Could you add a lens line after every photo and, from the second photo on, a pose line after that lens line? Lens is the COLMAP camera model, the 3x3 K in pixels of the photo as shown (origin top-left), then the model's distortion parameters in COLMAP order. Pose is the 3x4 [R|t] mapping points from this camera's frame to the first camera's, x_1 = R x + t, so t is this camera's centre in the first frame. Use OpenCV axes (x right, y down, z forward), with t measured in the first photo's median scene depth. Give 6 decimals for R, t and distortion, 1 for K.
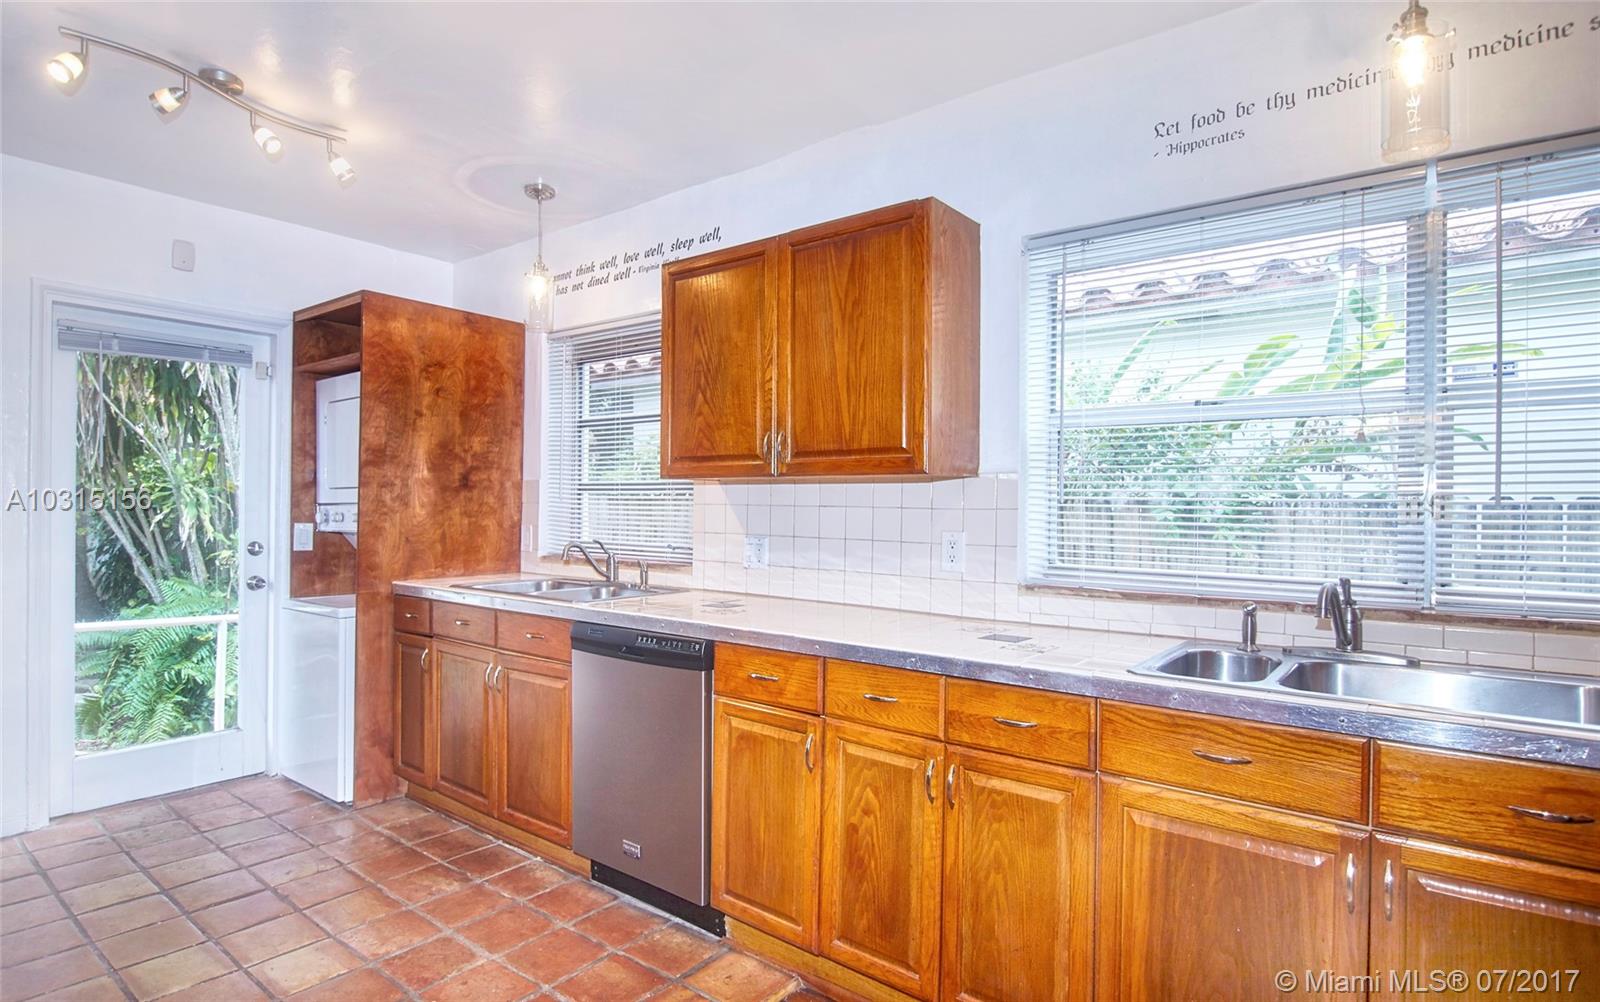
lens RADIAL K [[844.4, 0, 842.1], [0, 844.4, 506.8], [0, 0, 1]] dist [-0.030563, -0.001921]
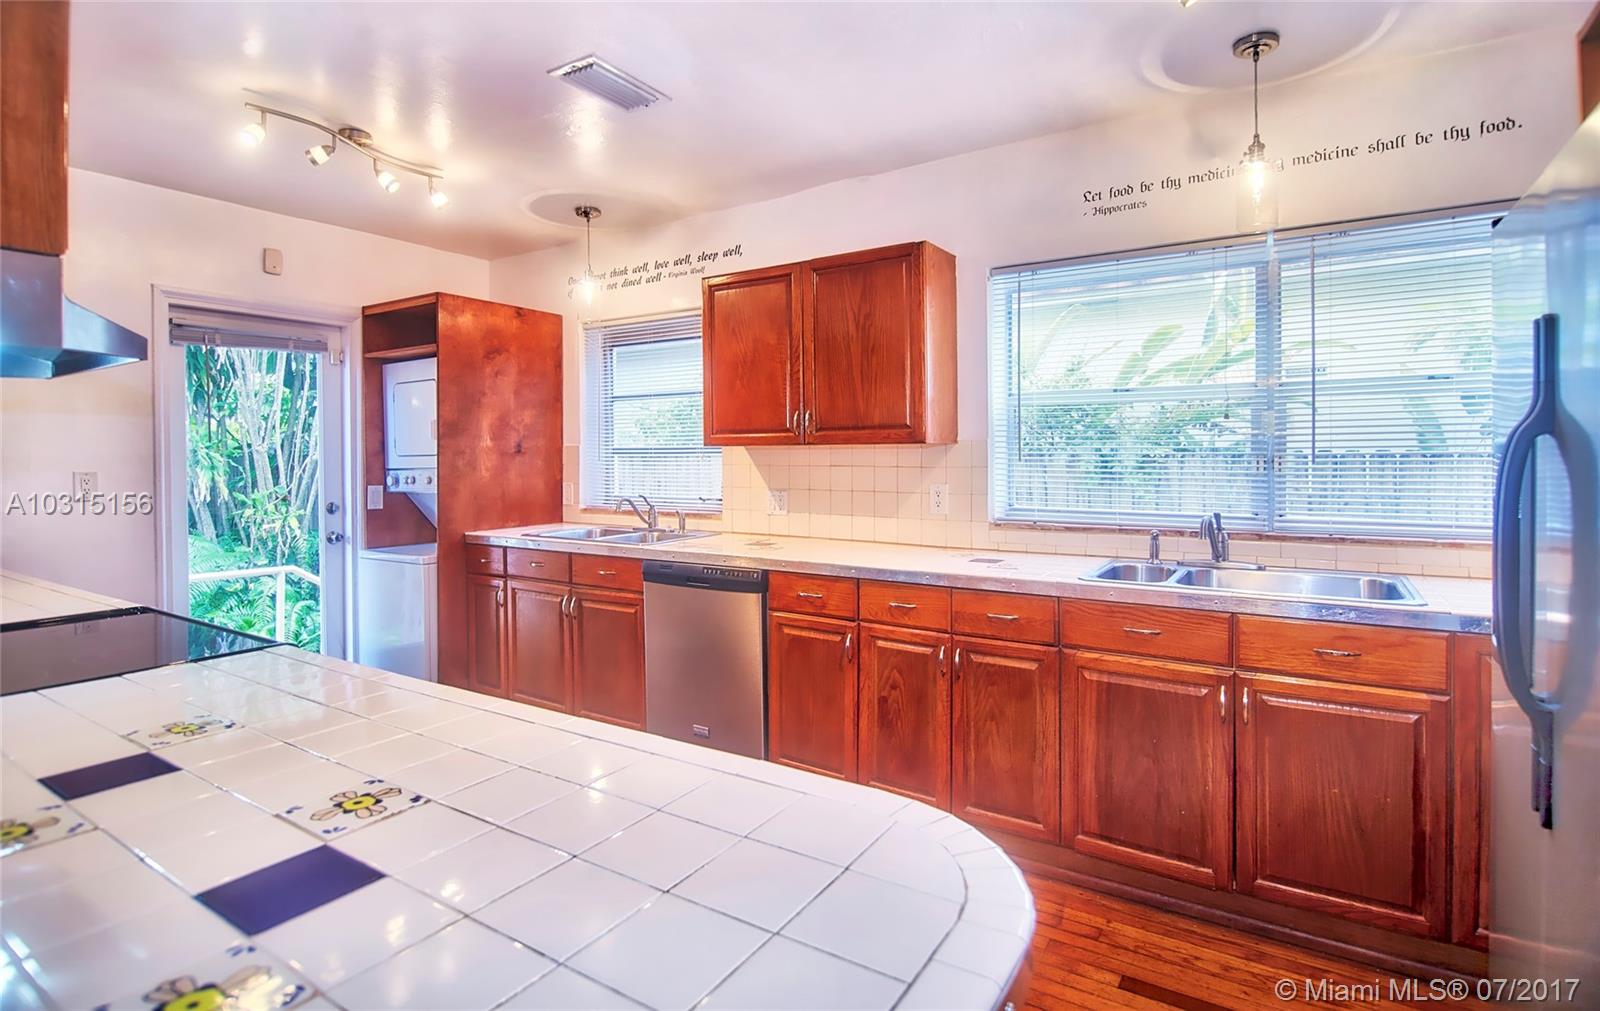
lens RADIAL K [[783.9, 0, 840.2], [0, 783.9, 458.2], [0, 0, 1]] dist [-0.030051, -0.000274]
pose [[0.996007, -0.019574, 0.087097, -0.113122], [0.018798, 0.999776, 0.009726, -0.023027], [-0.087268, -0.008050, 0.996152, -0.196787]]
